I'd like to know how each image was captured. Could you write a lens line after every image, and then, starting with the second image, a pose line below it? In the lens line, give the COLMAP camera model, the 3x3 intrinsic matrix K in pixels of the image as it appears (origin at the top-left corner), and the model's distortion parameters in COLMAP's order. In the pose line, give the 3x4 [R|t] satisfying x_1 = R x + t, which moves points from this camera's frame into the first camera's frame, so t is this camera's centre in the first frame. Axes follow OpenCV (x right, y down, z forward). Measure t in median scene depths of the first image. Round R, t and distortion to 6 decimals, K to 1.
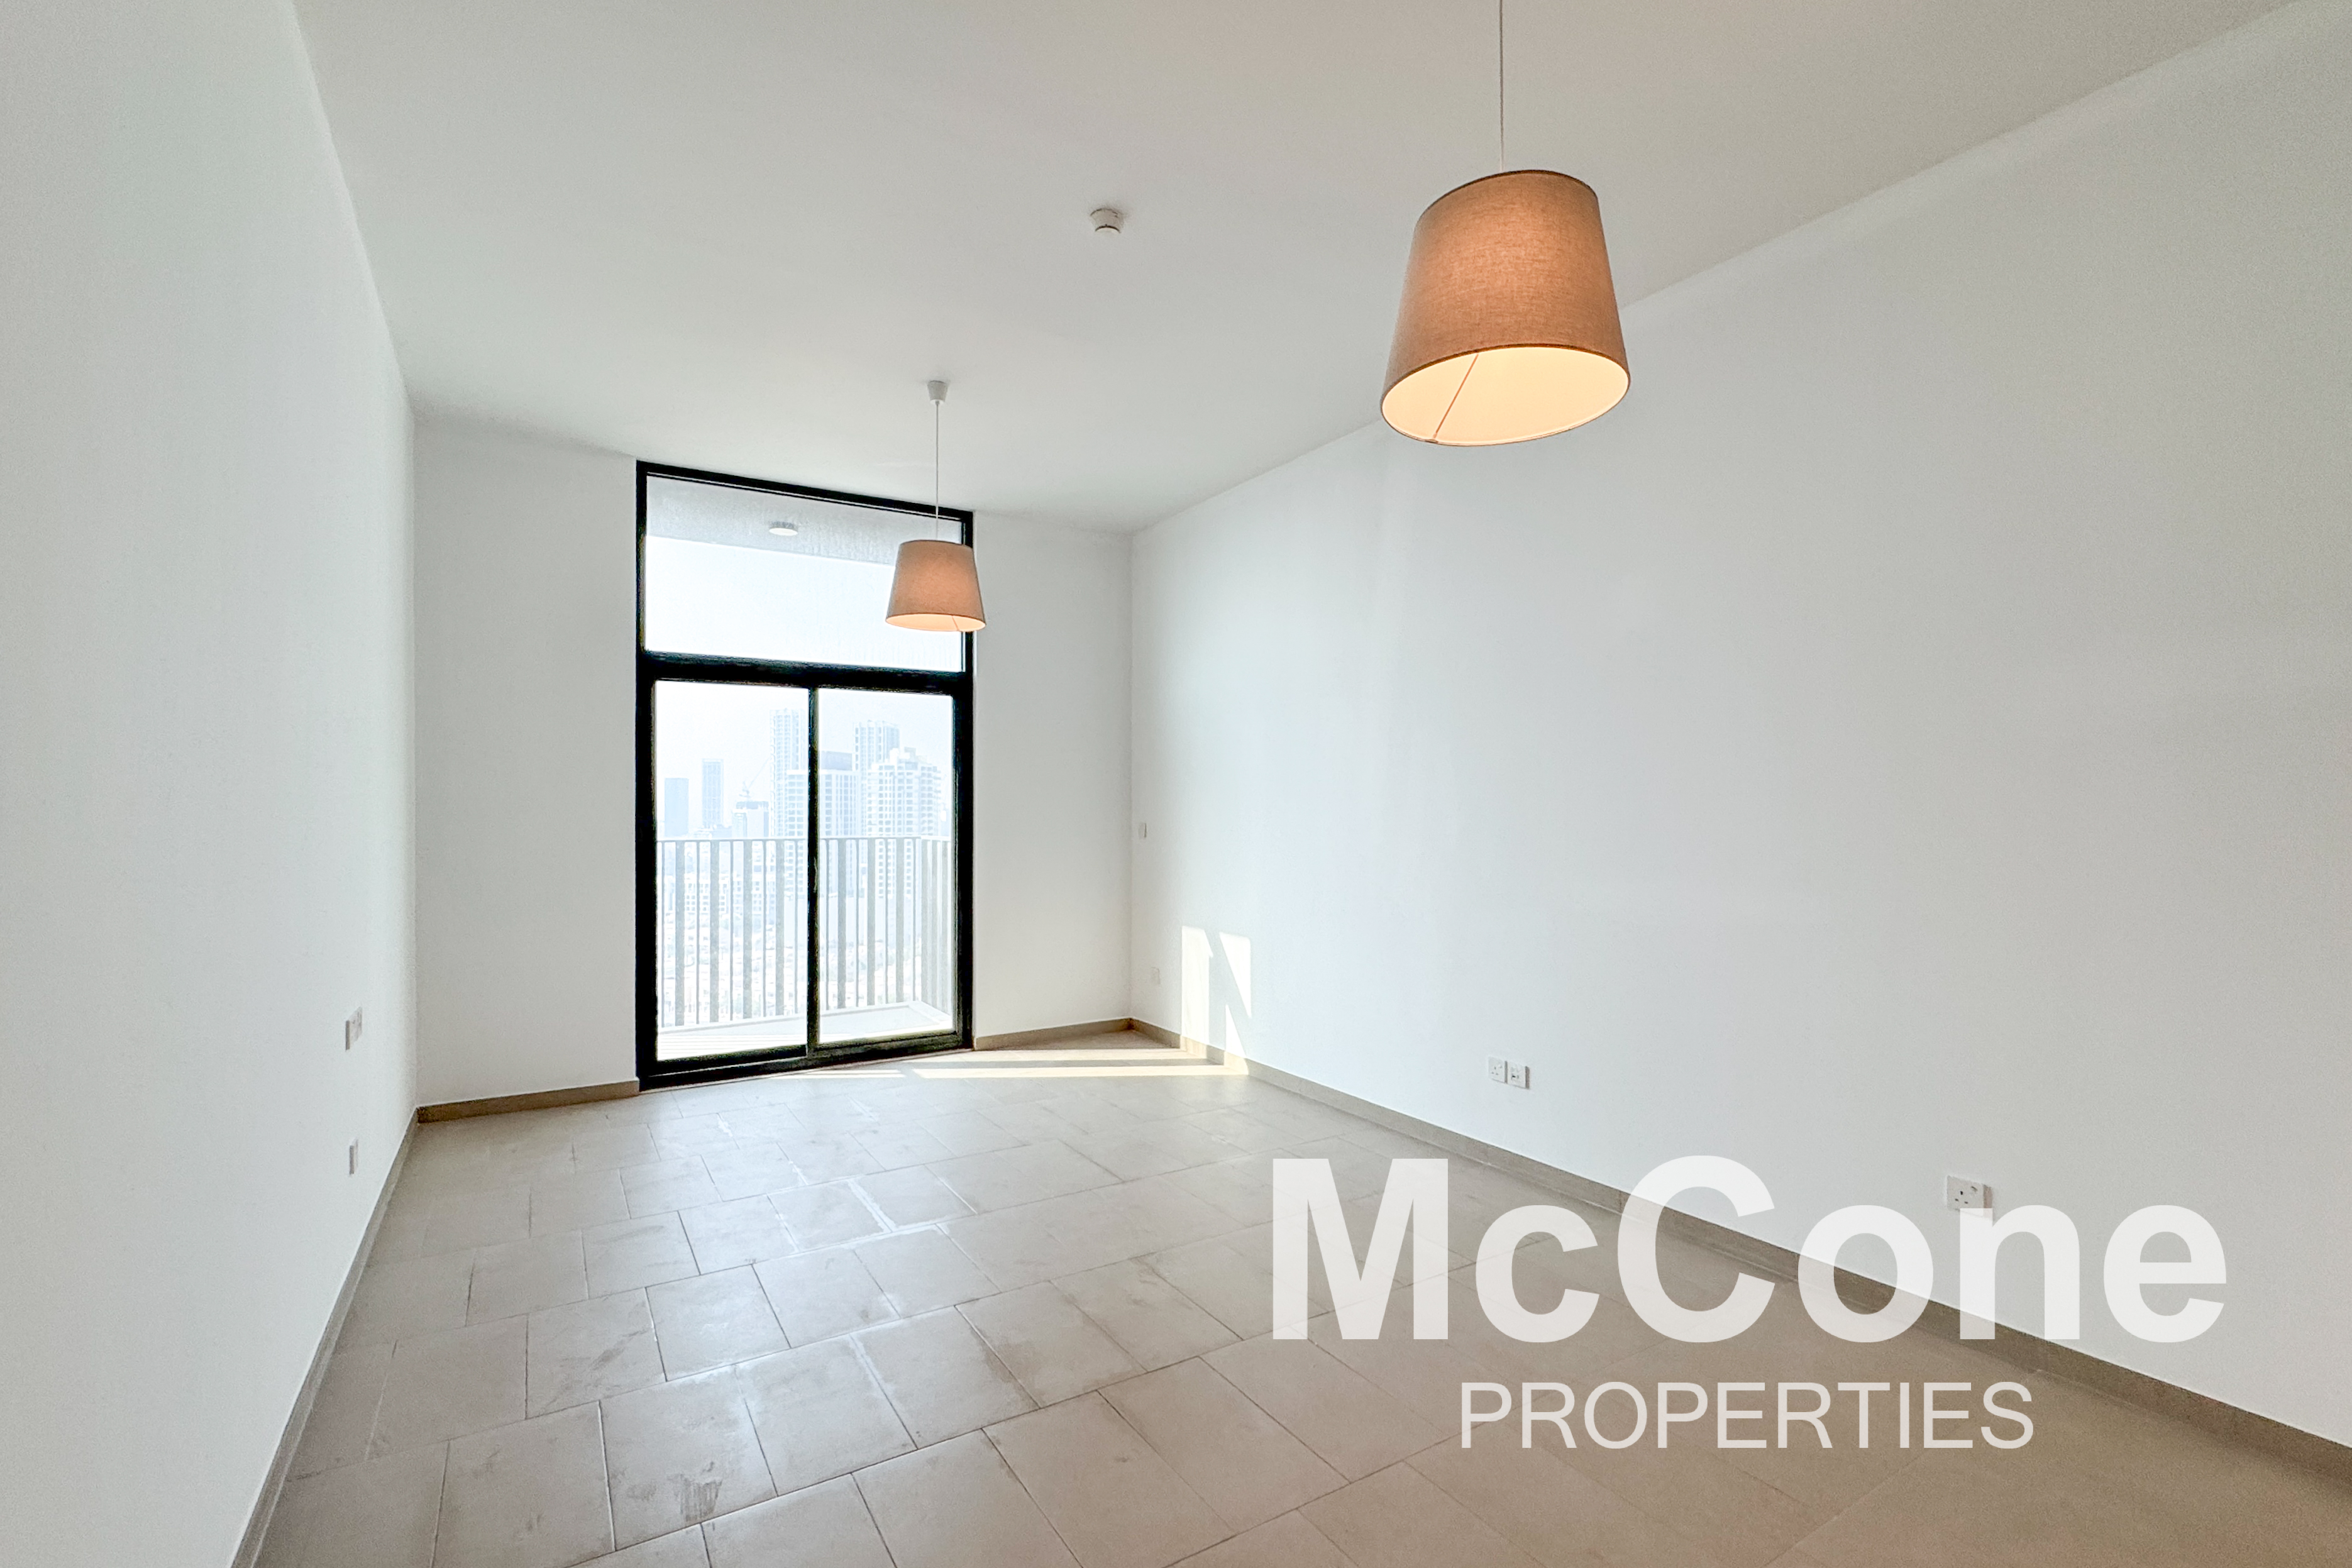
lens RADIAL K [[1053.5, 0, 1185.6], [0, 1053.5, 796.5], [0, 0, 1]] dist [-0.002373, -0.000184]
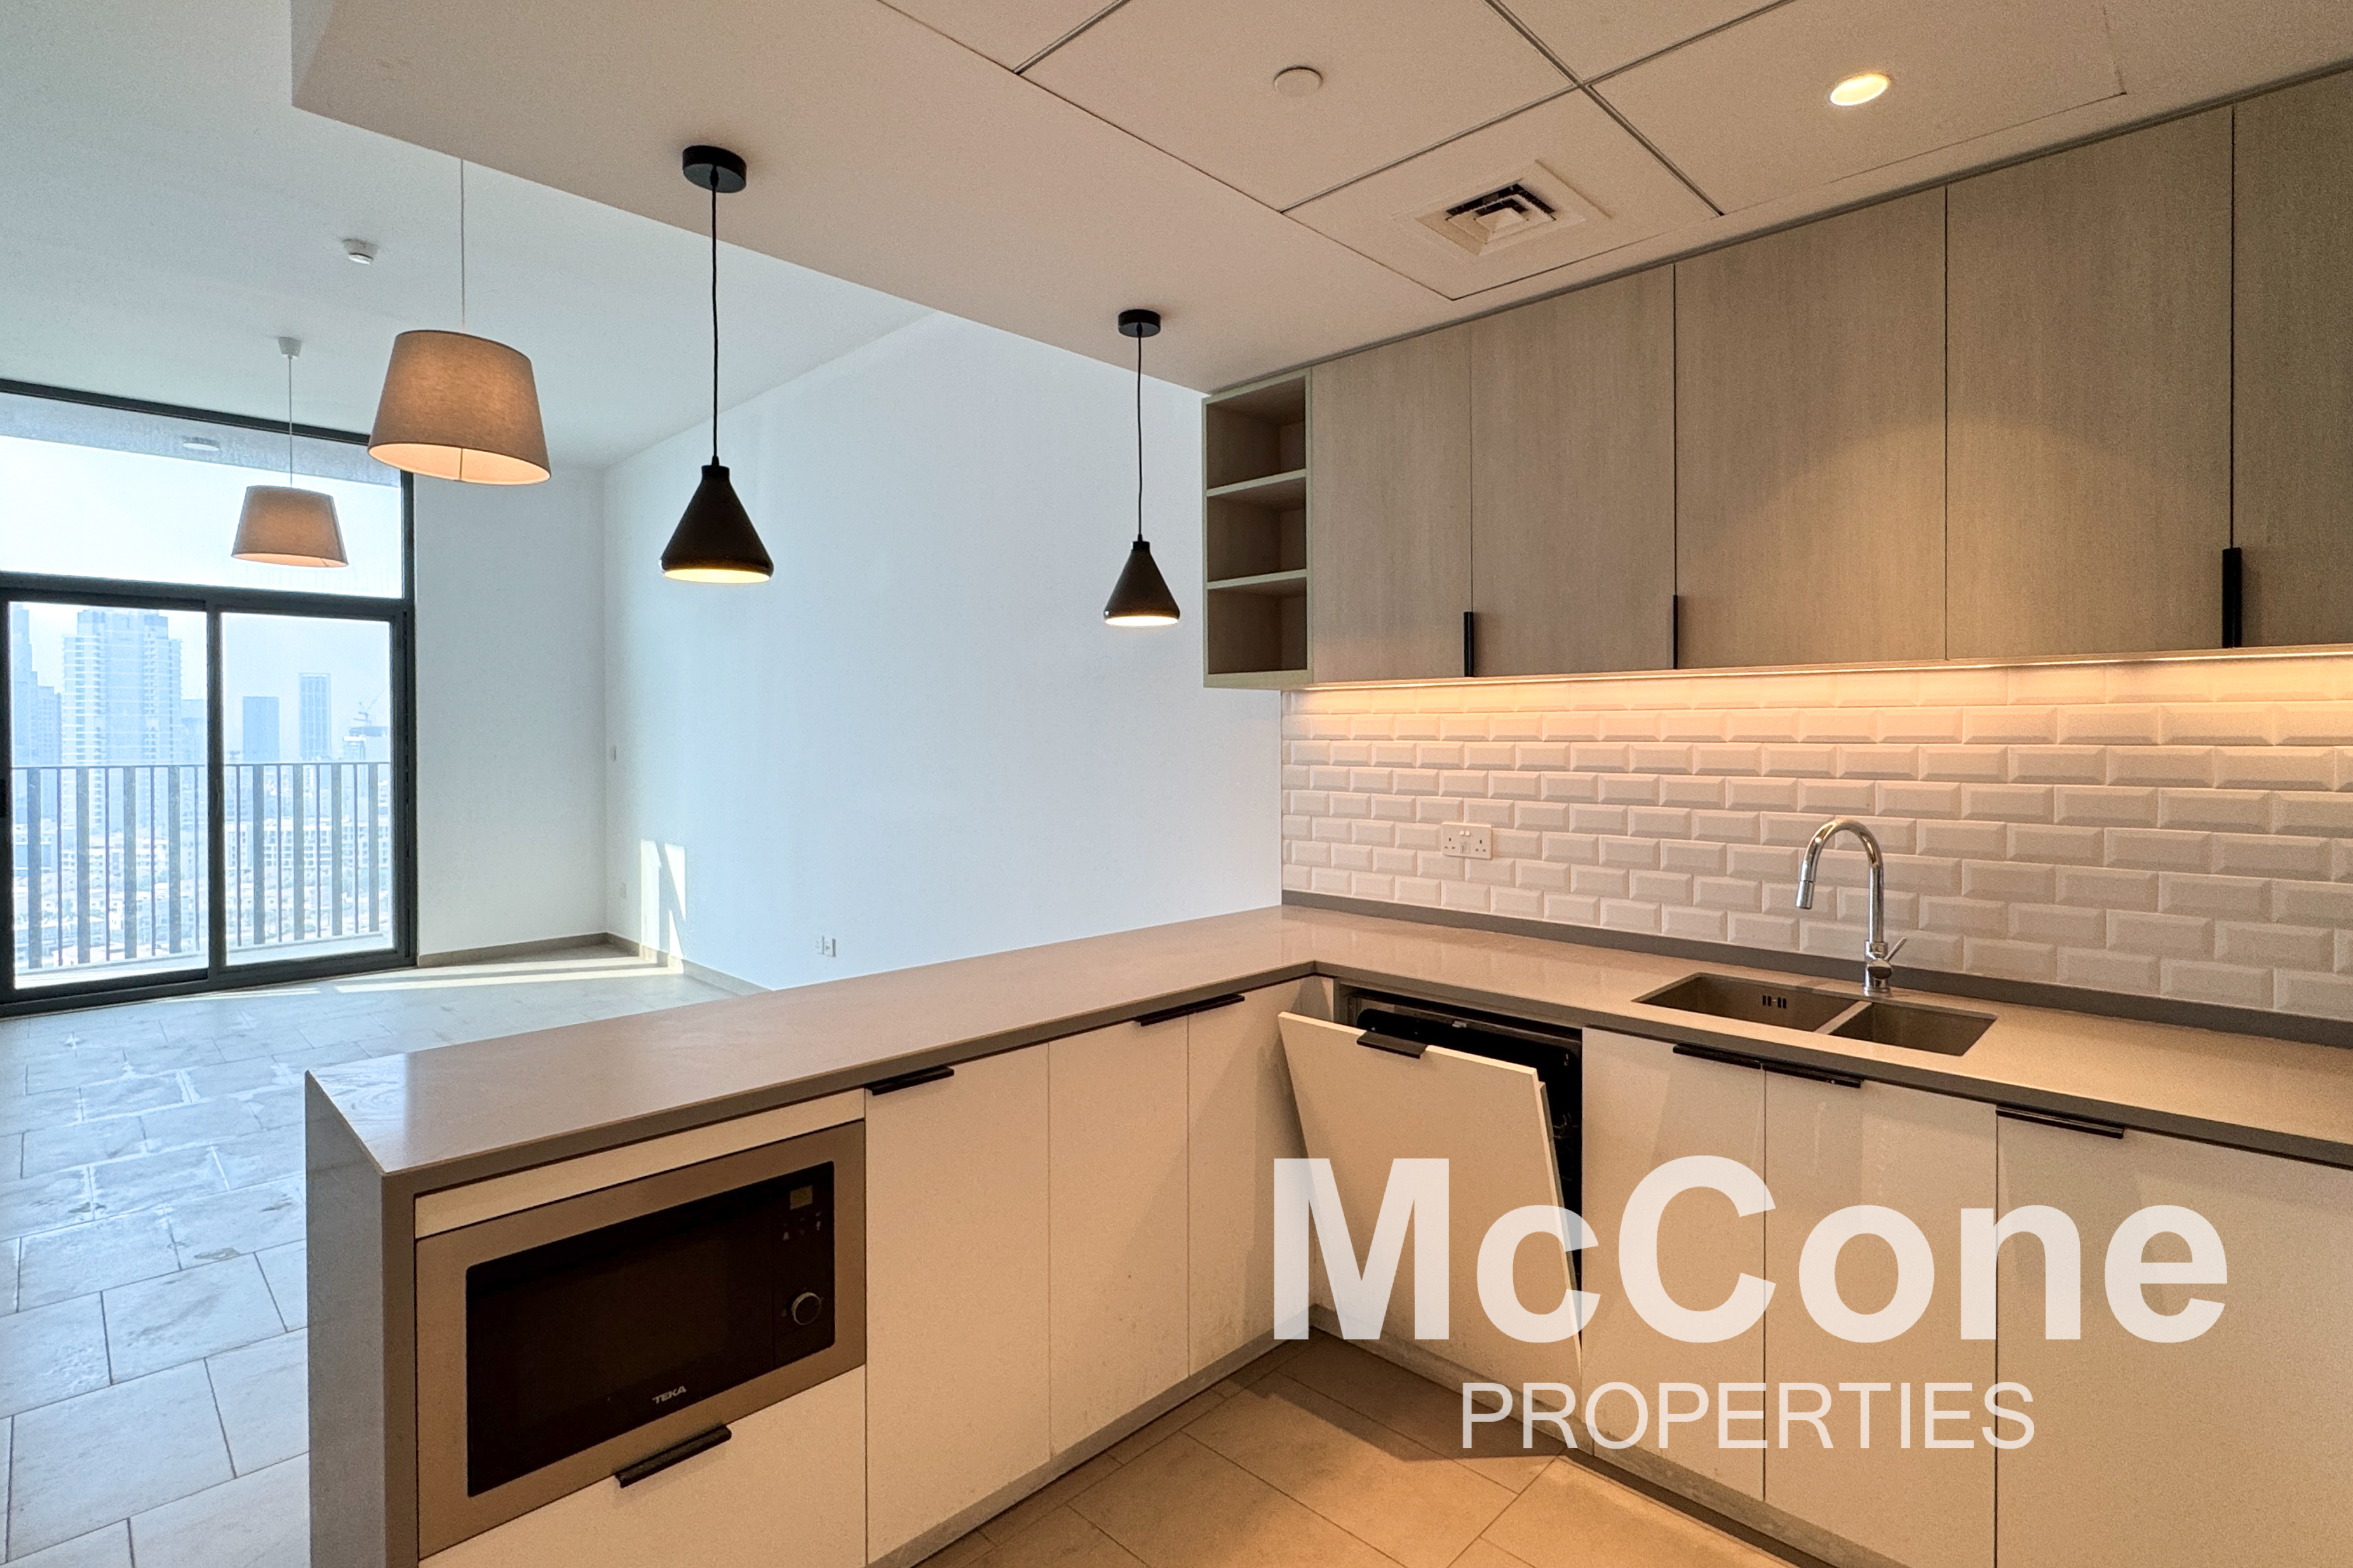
lens RADIAL K [[1126.6, 0, 1217.1], [0, 1126.6, 736.0], [0, 0, 1]] dist [-0.000164, 0.000402]
pose [[0.967413, -0.000683, 0.253204, 0.308421], [-0.002322, 0.999930, 0.011572, 0.000377], [-0.253195, -0.011783, 0.967344, -0.289321]]
